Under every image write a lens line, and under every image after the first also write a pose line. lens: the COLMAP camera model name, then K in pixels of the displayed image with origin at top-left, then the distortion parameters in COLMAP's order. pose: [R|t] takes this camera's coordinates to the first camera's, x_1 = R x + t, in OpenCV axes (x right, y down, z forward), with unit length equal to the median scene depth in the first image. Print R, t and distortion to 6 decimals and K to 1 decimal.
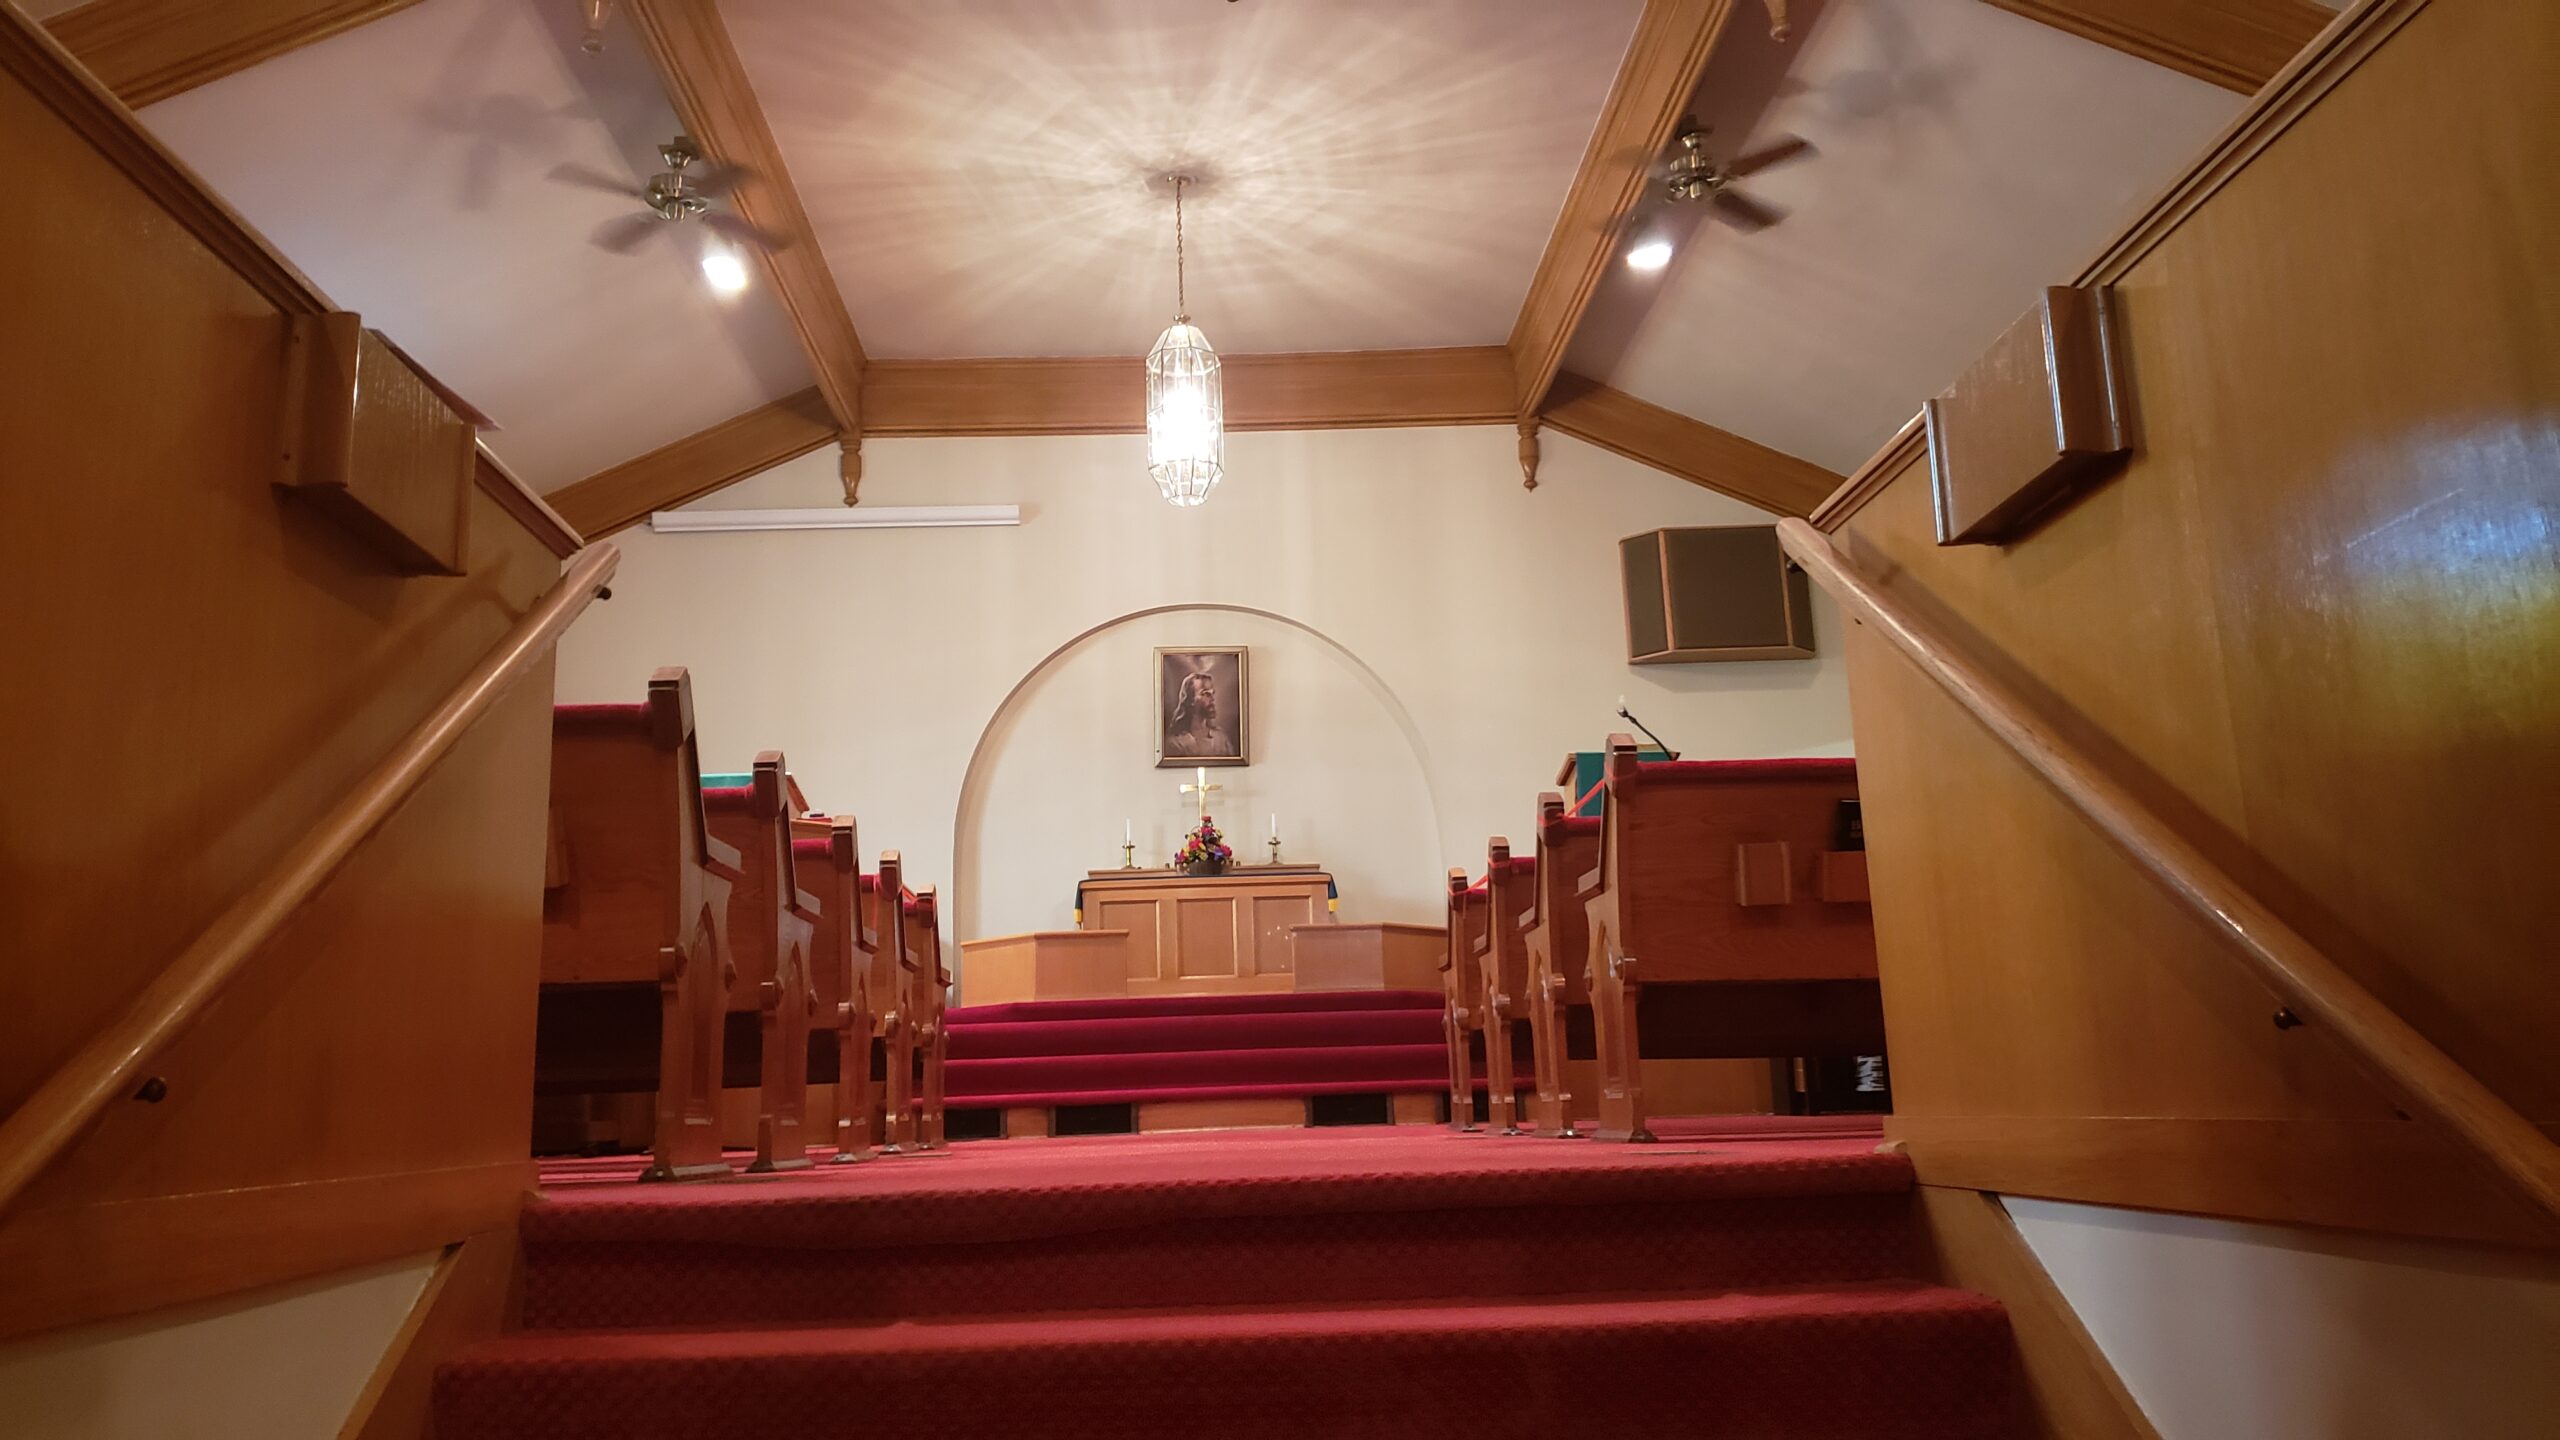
lens RADIAL K [[1952.5, 0, 1266.9], [0, 1952.5, 662.9], [0, 0, 1]] dist [0.101086, 0.000026]
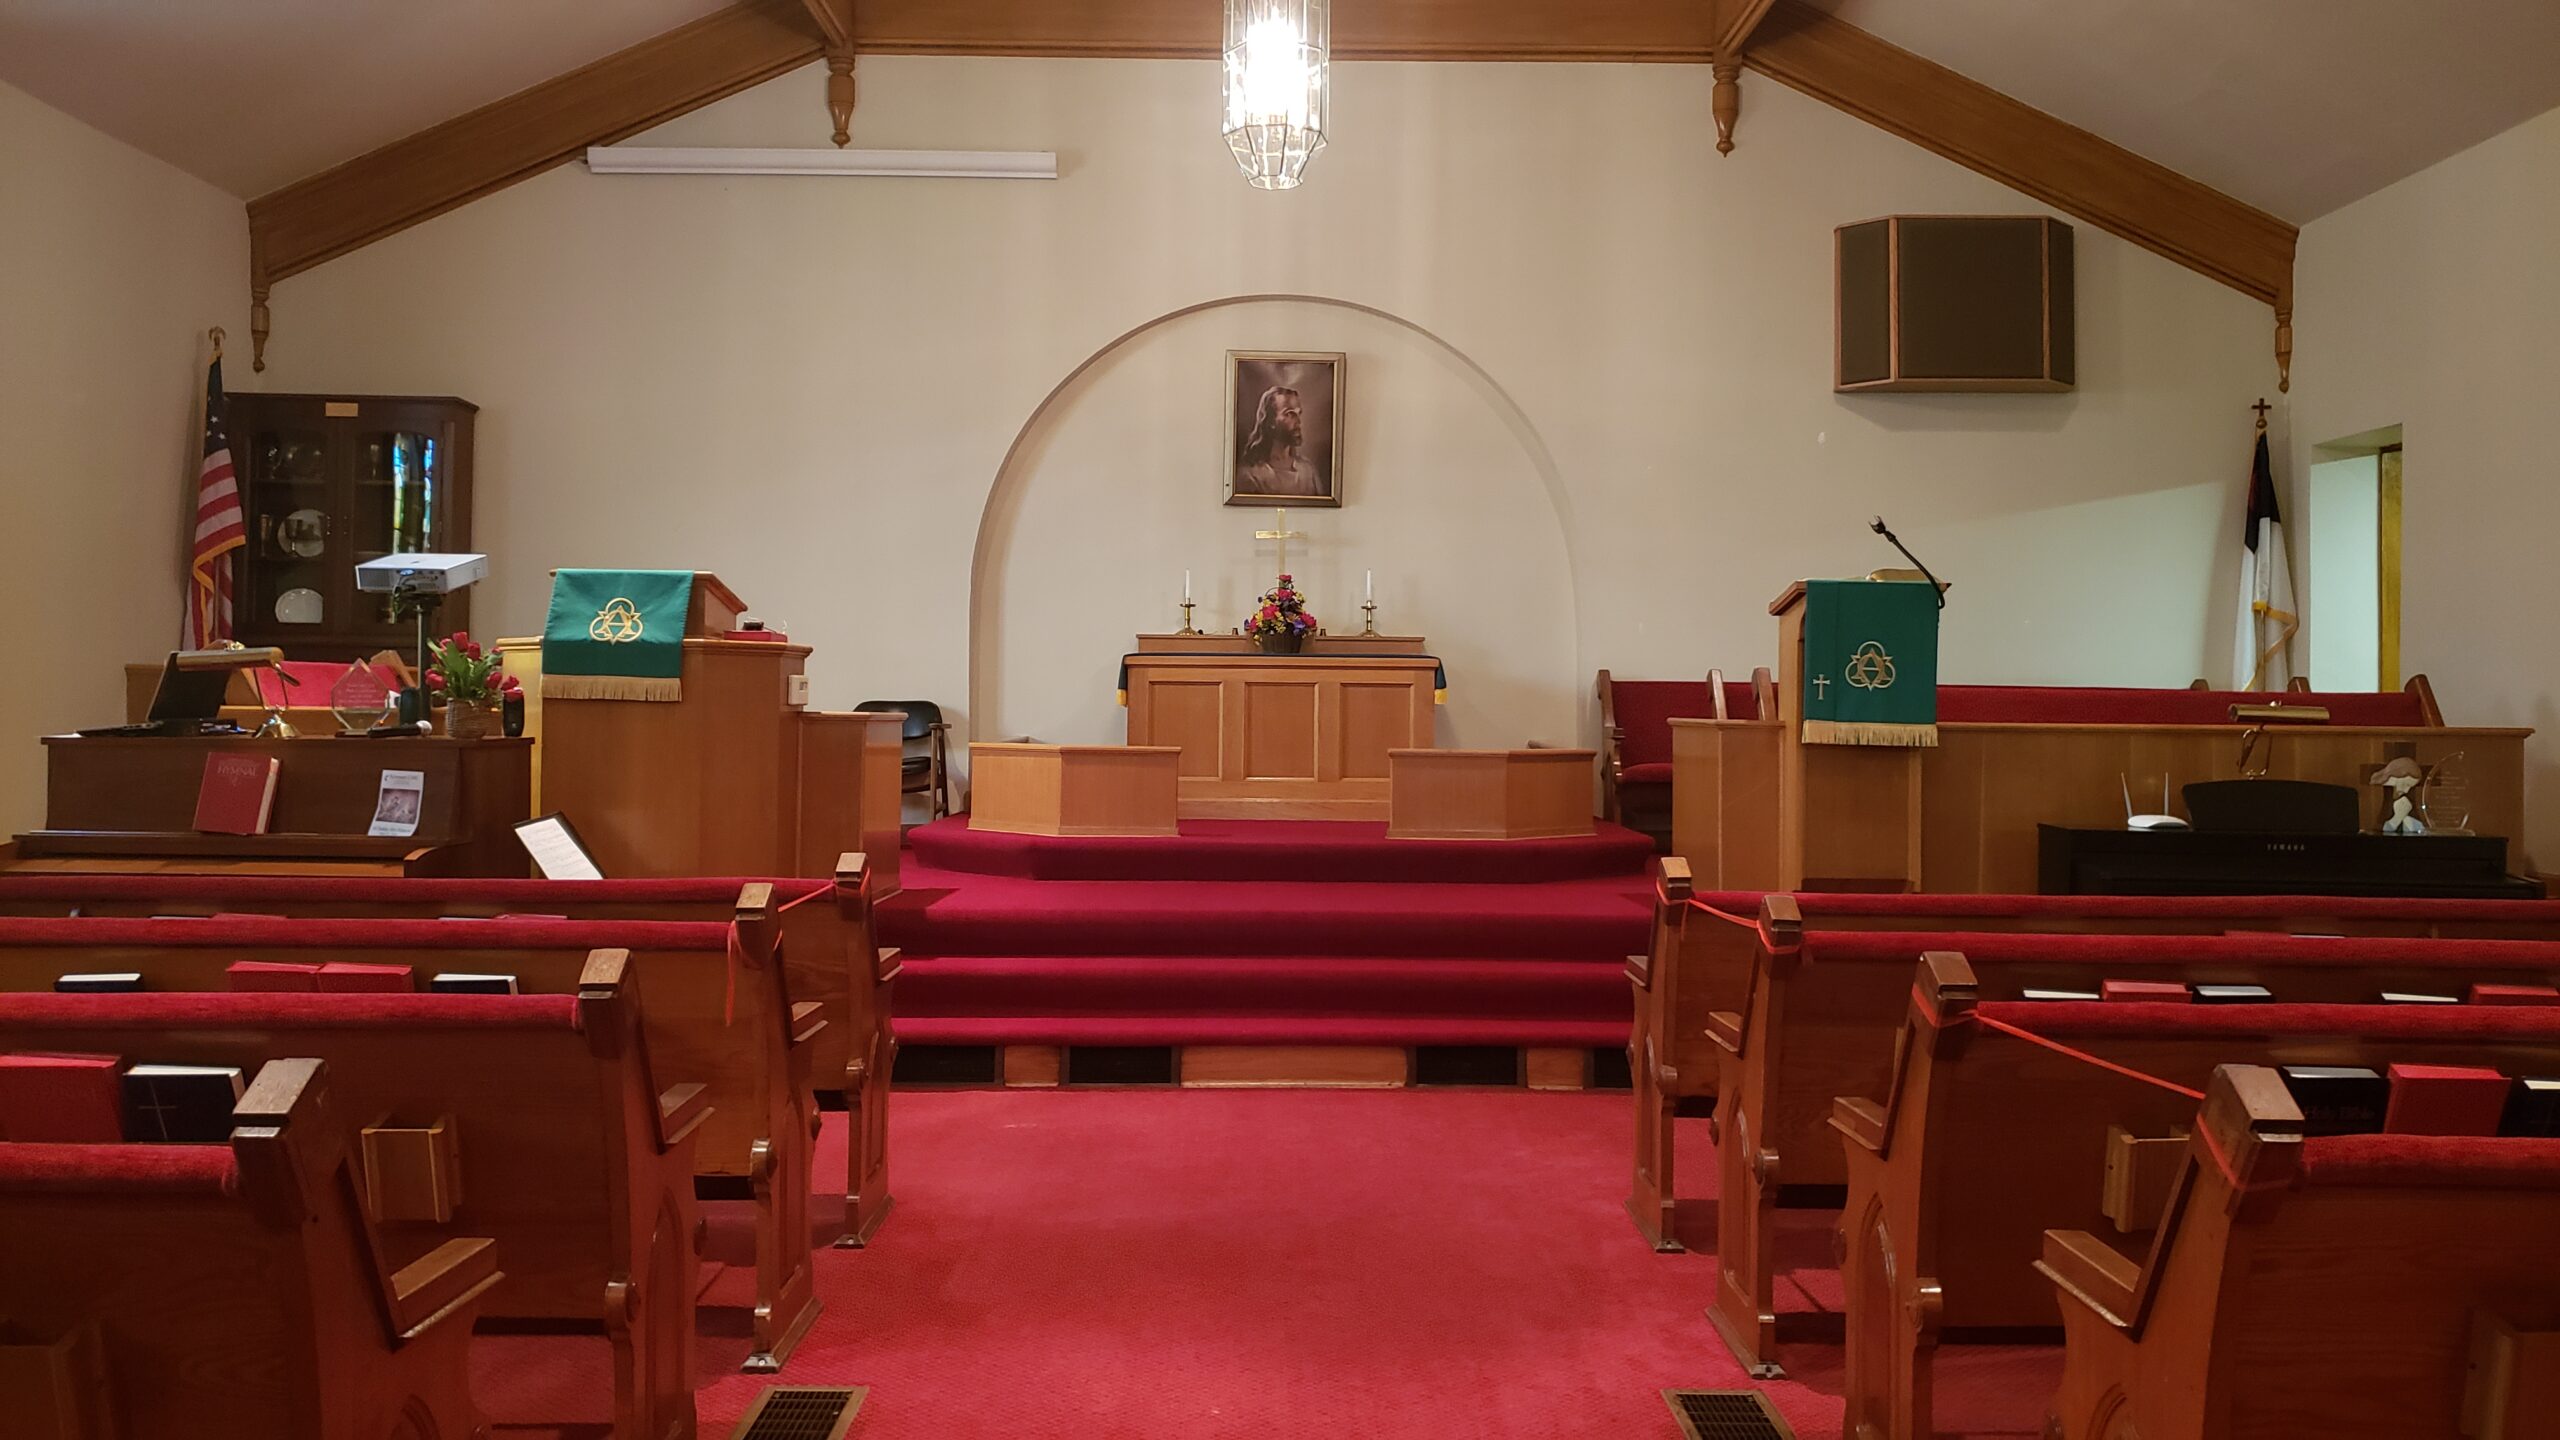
lens RADIAL K [[1973.4, 0, 1290.8], [0, 1973.4, 679.3], [0, 0, 1]] dist [0.081247, -0.185931]
pose [[0.998870, 0.042250, -0.021742, -0.009291], [-0.036827, 0.977513, 0.207634, -0.044713], [0.030025, -0.206599, 0.977965, 0.200121]]
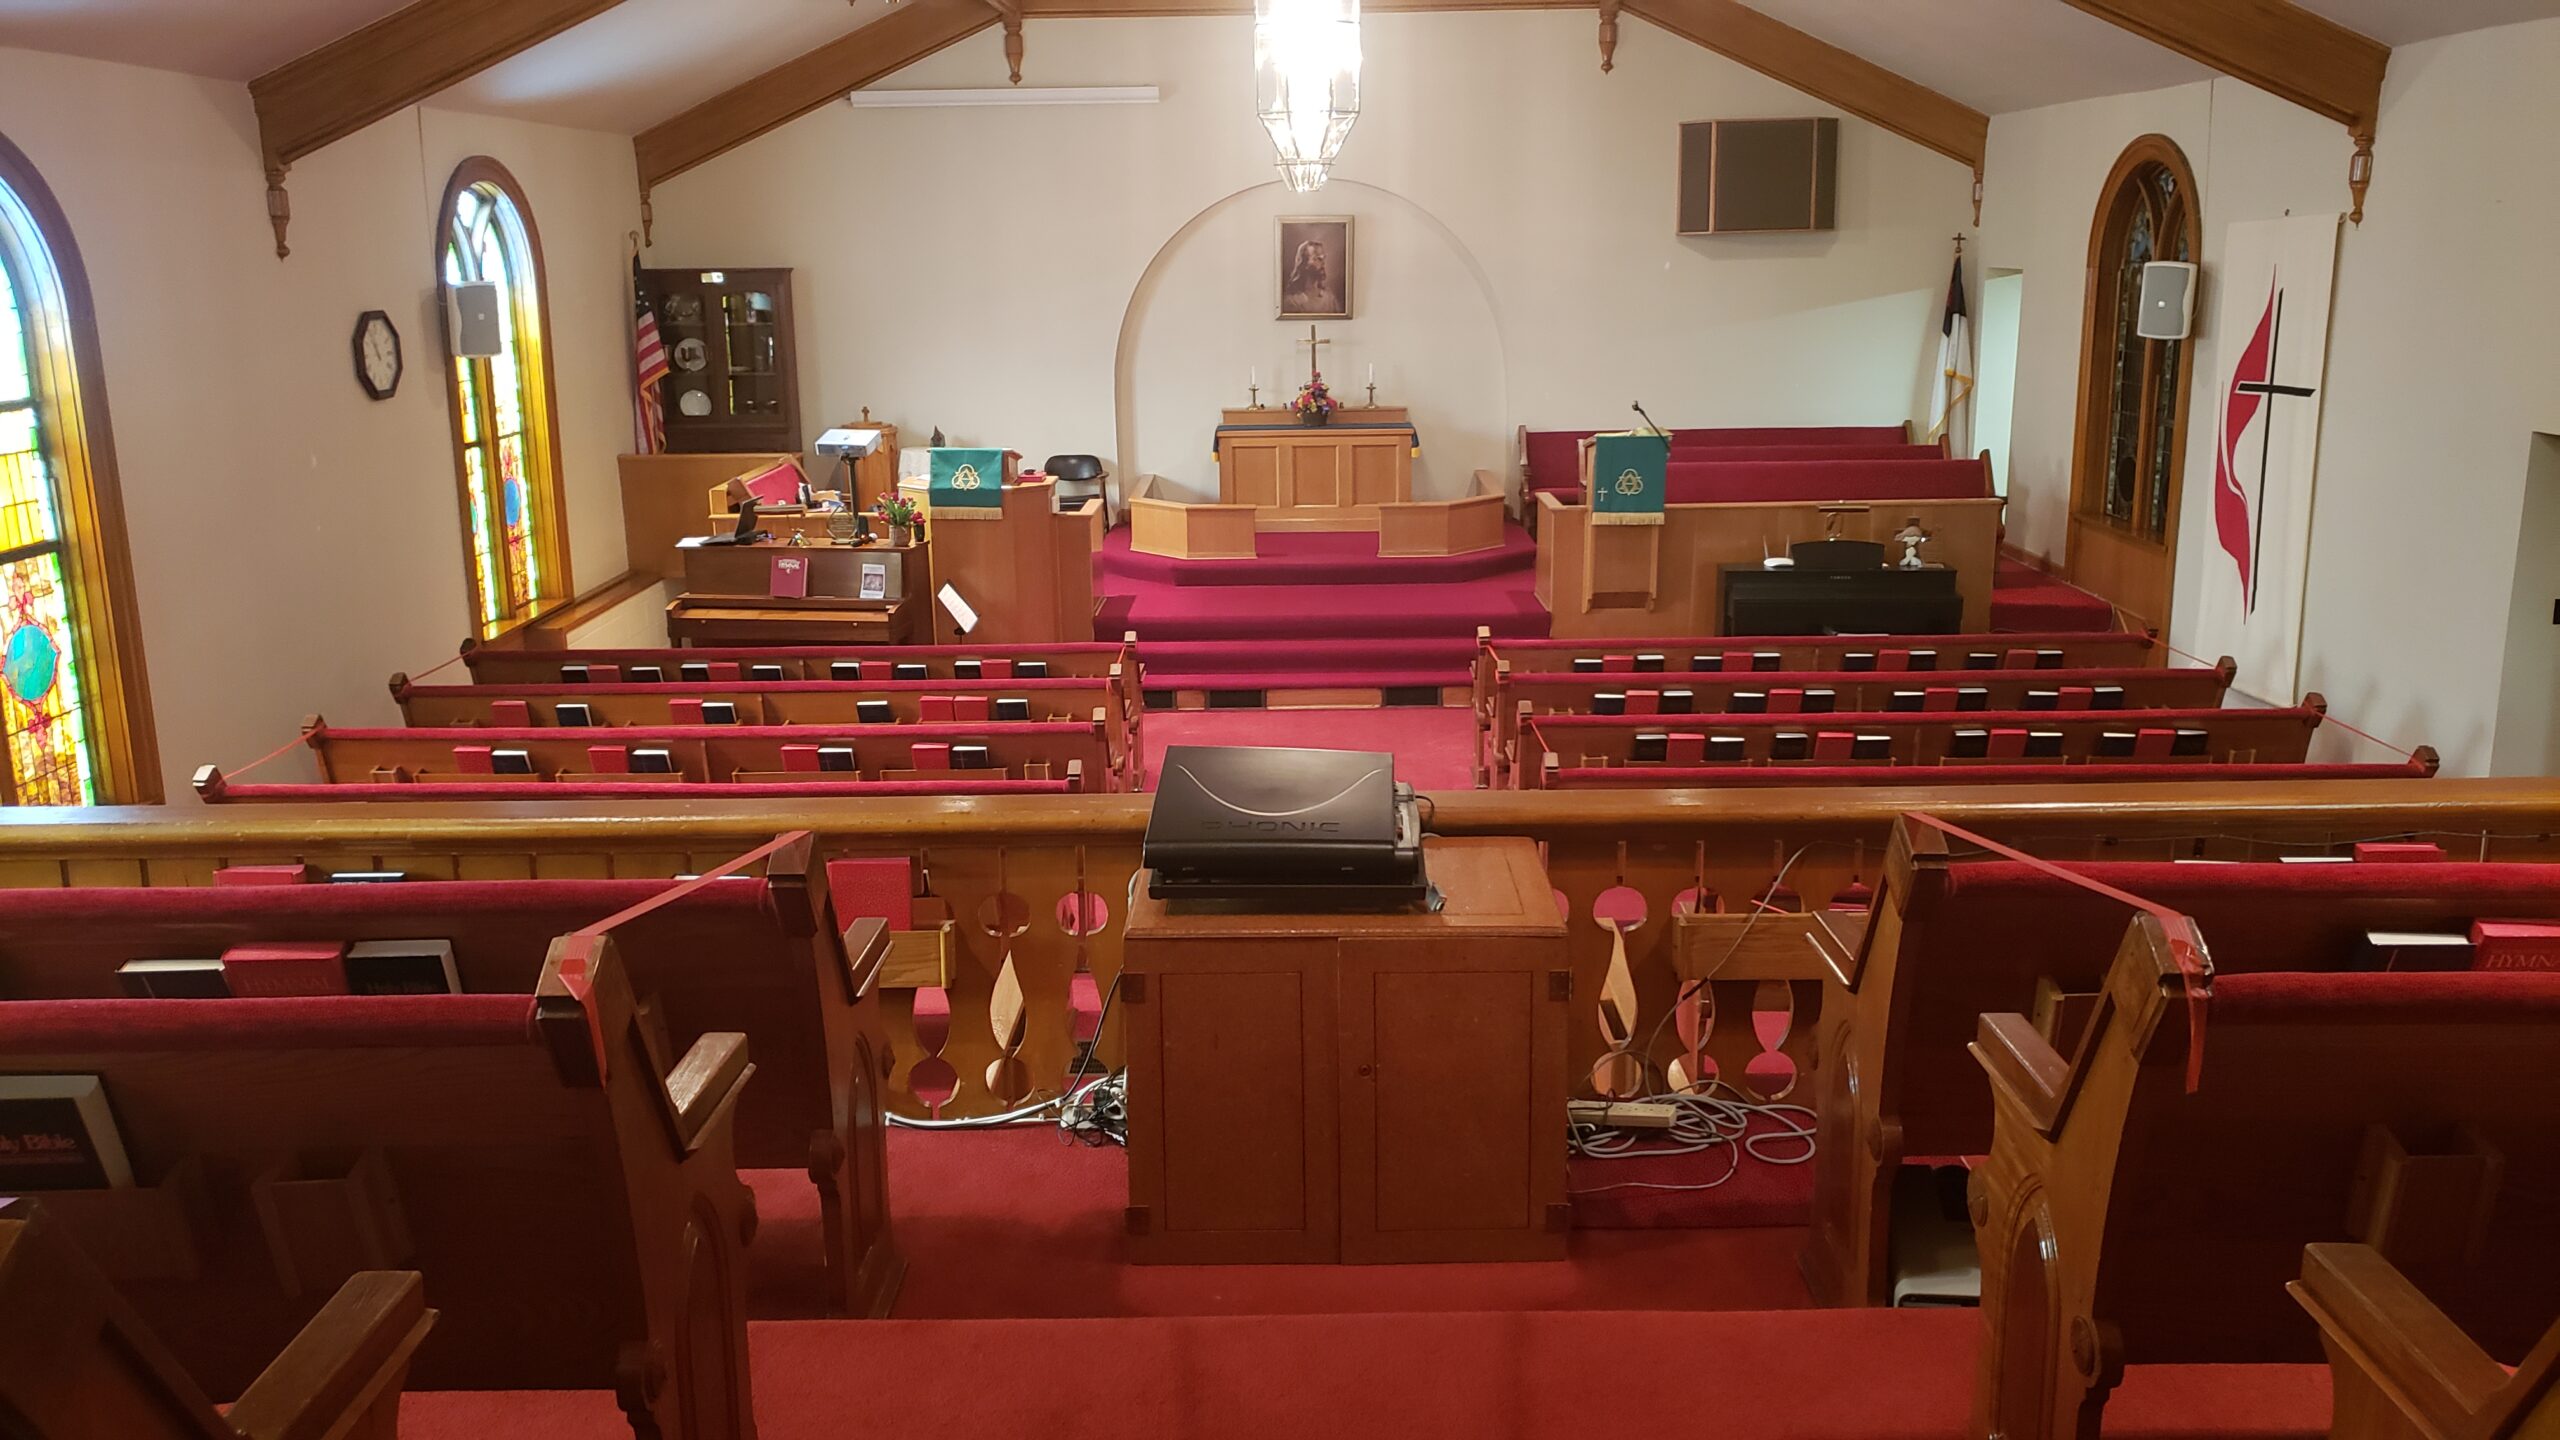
lens RADIAL K [[1973.4, 0, 1290.8], [0, 1973.4, 679.3], [0, 0, 1]] dist [0.081247, -0.185931]
pose [[0.998936, 0.029109, -0.035761, 0.003145], [-0.010947, 0.903088, 0.429316, -0.273807], [0.044792, -0.428468, 0.902446, -0.210365]]
